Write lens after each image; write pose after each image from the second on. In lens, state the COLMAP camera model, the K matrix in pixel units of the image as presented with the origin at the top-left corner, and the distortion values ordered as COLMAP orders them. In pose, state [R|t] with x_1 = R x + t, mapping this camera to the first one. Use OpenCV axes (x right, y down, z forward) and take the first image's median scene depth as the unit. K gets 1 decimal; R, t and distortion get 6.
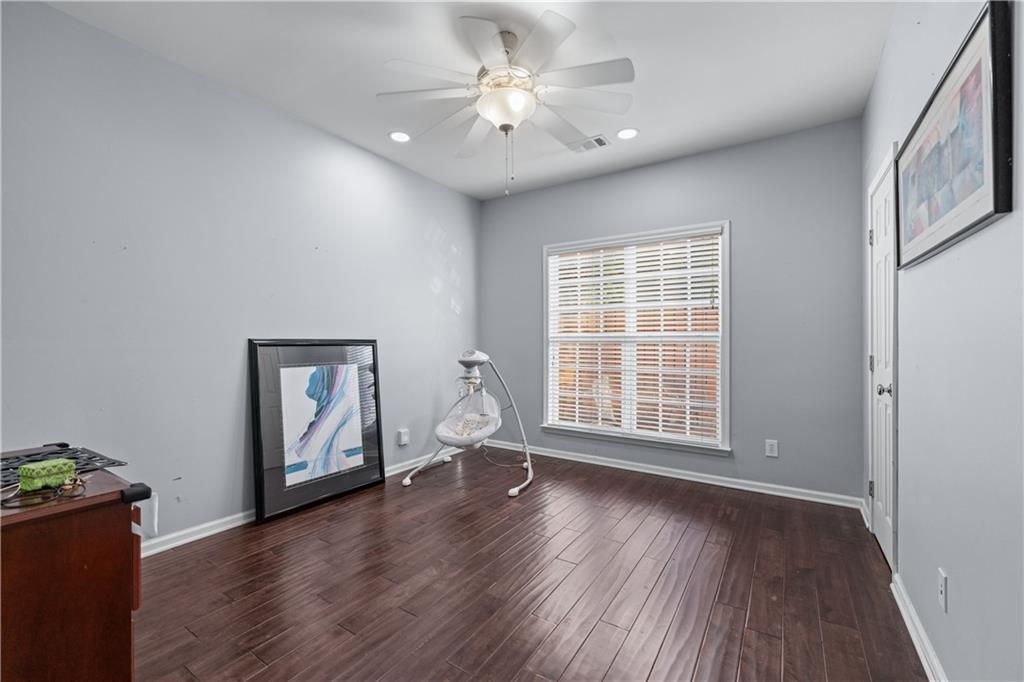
lens RADIAL K [[452.3, 0, 512.0], [0, 452.3, 341.0], [0, 0, 1]] dist [-0.000268, -0.000064]
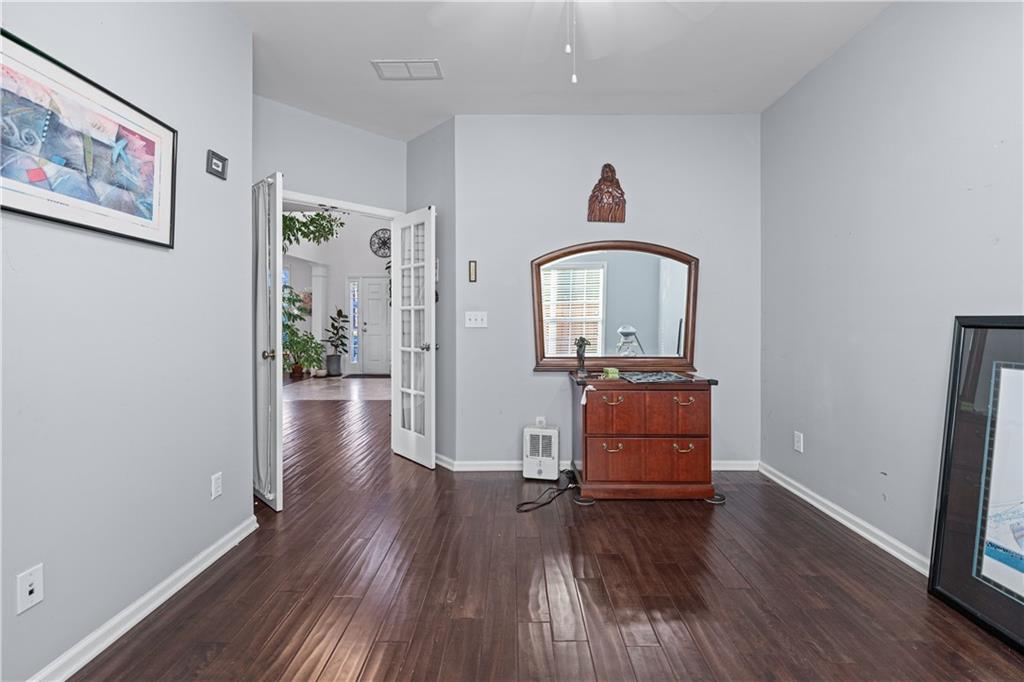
lens RADIAL K [[477.9, 0, 510.8], [0, 477.9, 318.2], [0, 0, 1]] dist [-0.001733, -0.000710]
pose [[-0.858012, -0.006155, -0.513592, 0.335157], [-0.000526, 0.999938, -0.011105, 0.005994], [0.513629, -0.009258, -0.857962, 1.265264]]
